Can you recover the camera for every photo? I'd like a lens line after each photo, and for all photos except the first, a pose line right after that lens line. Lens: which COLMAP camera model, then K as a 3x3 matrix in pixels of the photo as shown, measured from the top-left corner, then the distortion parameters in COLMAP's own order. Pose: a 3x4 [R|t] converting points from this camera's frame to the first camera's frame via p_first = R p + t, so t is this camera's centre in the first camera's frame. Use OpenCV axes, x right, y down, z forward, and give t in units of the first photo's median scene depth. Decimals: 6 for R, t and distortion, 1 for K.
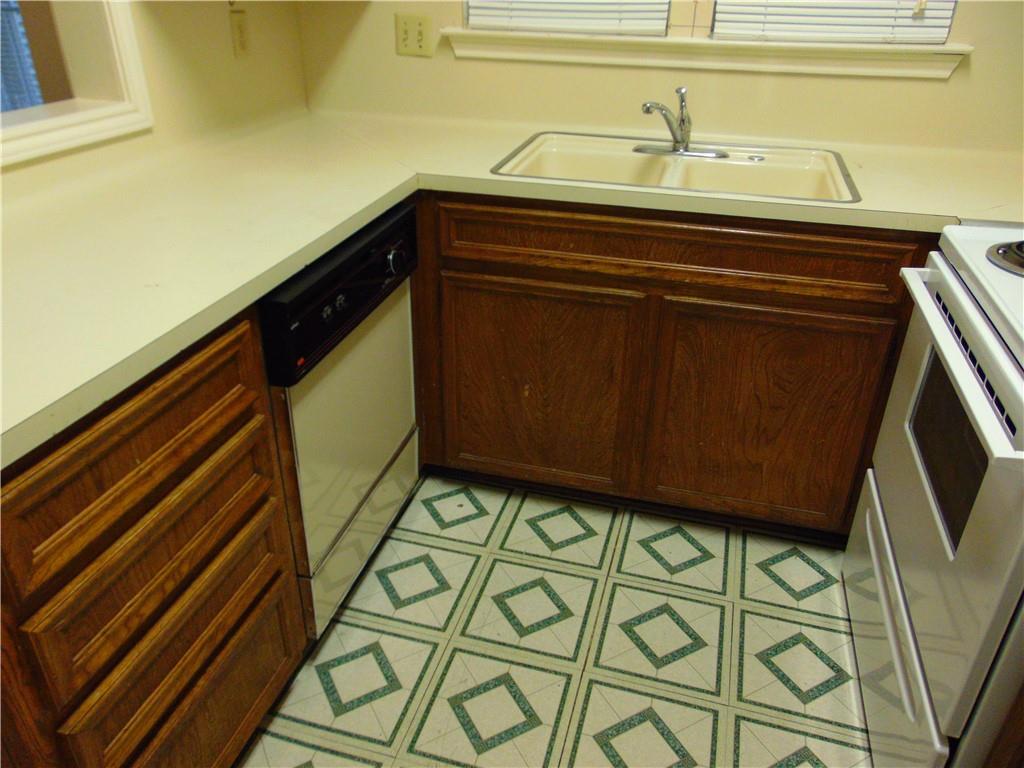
lens RADIAL K [[762.4, 0, 512.0], [0, 762.4, 384.0], [0, 0, 1]] dist [-0.038359, 0.083162]
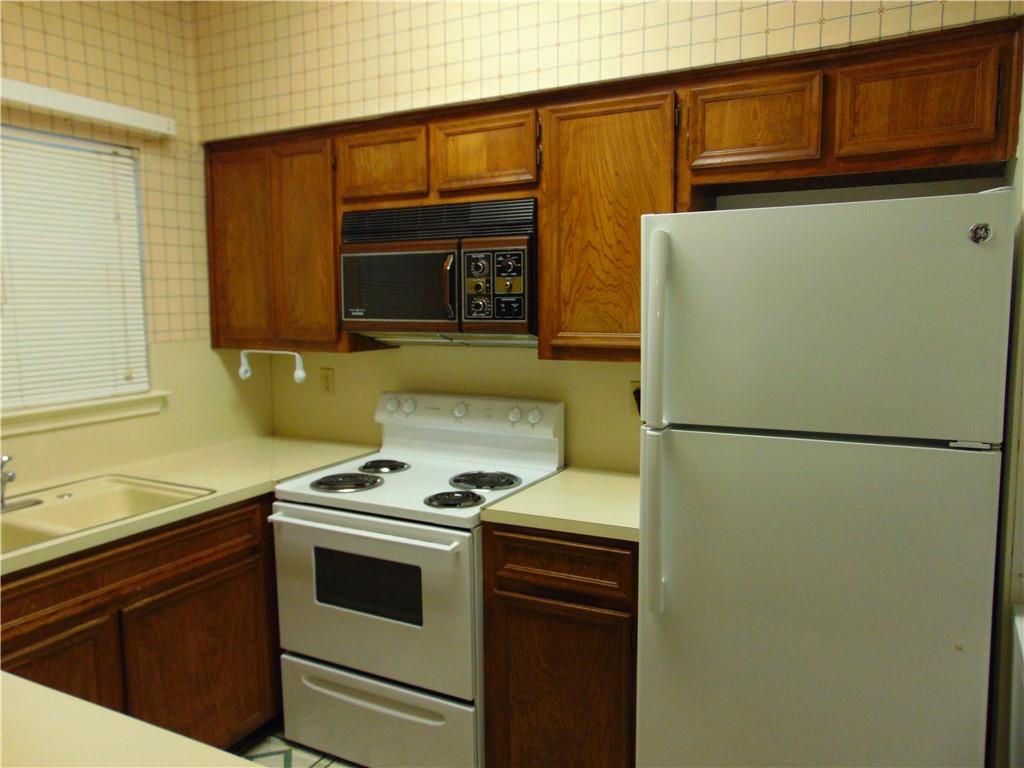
lens RADIAL K [[762.4, 0, 512.0], [0, 762.4, 384.0], [0, 0, 1]] dist [-0.038359, 0.083162]
pose [[0.219152, -0.127537, 0.967319, -0.765865], [0.486742, 0.873532, 0.004897, -0.133641], [-0.845609, 0.469762, 0.253514, 0.024106]]
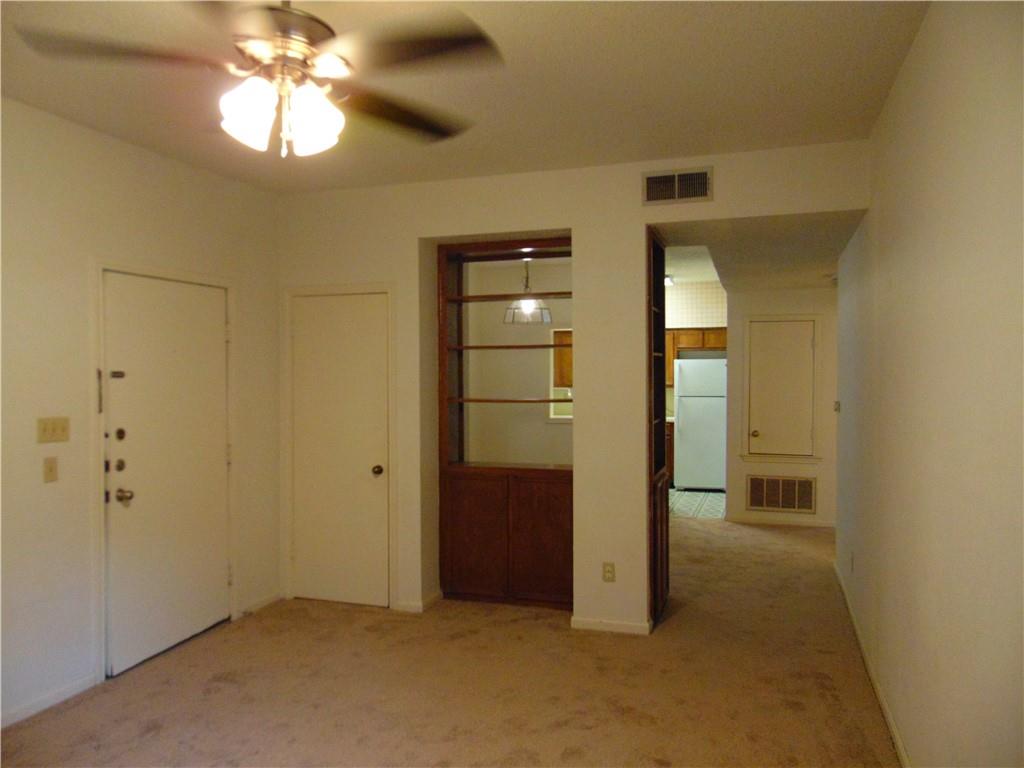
lens RADIAL K [[762.4, 0, 512.0], [0, 762.4, 384.0], [0, 0, 1]] dist [-0.038359, 0.083162]
pose [[0.061532, -0.032312, 0.997582, -5.354475], [0.490464, 0.871459, -0.002025, -0.647592], [-0.869287, 0.489402, 0.069470, 0.752687]]
